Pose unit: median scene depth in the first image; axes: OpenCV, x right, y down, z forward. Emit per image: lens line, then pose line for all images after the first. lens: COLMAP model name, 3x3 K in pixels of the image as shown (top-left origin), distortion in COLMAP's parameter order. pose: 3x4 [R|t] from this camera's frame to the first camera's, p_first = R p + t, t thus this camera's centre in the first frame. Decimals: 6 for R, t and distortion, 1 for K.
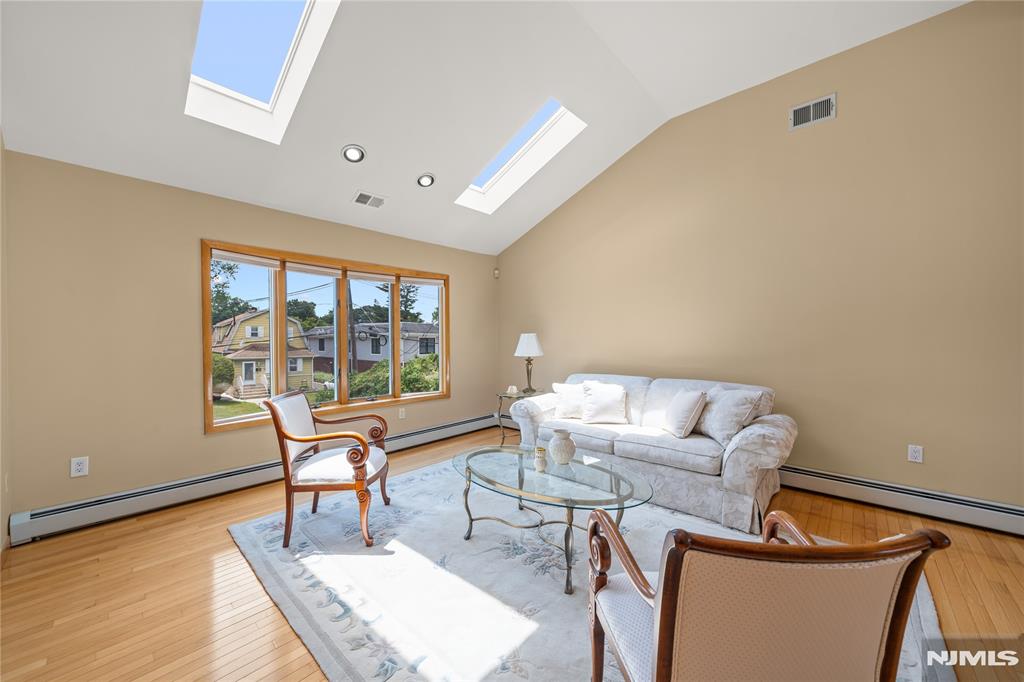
lens RADIAL K [[382.0, 0, 512.0], [0, 382.0, 341.0], [0, 0, 1]] dist [-0.000163, -0.000038]
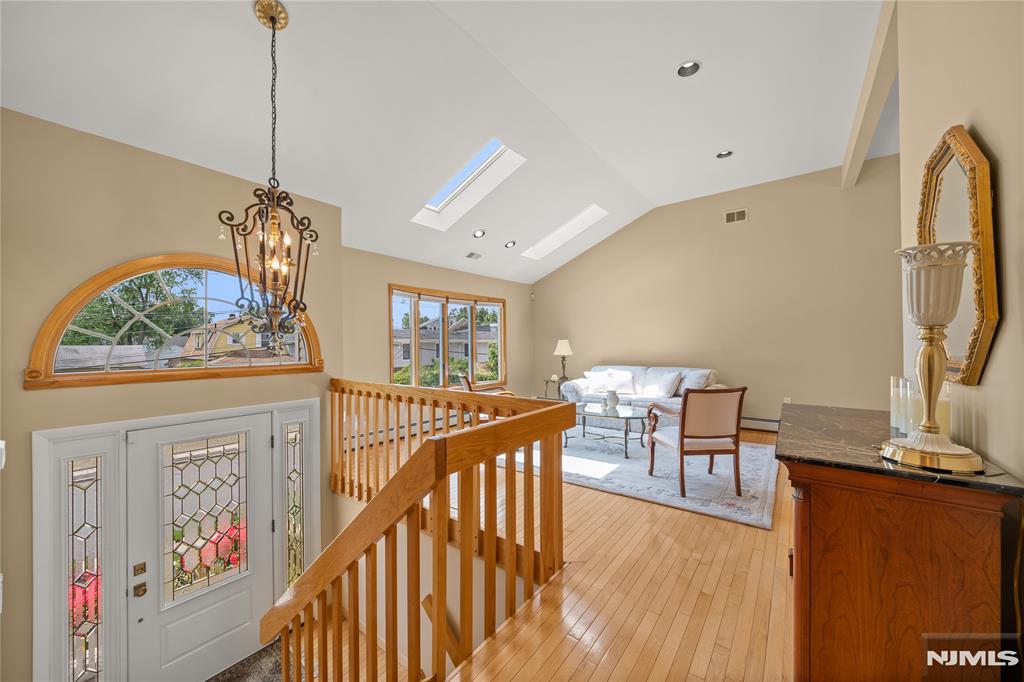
lens RADIAL K [[382.0, 0, 512.0], [0, 382.0, 341.0], [0, 0, 1]] dist [-0.000163, -0.000038]
pose [[0.996129, -0.003160, 0.087849, -0.356607], [0.004517, 0.999873, -0.015259, 0.008209], [-0.087790, 0.015596, 0.996017, -0.580851]]
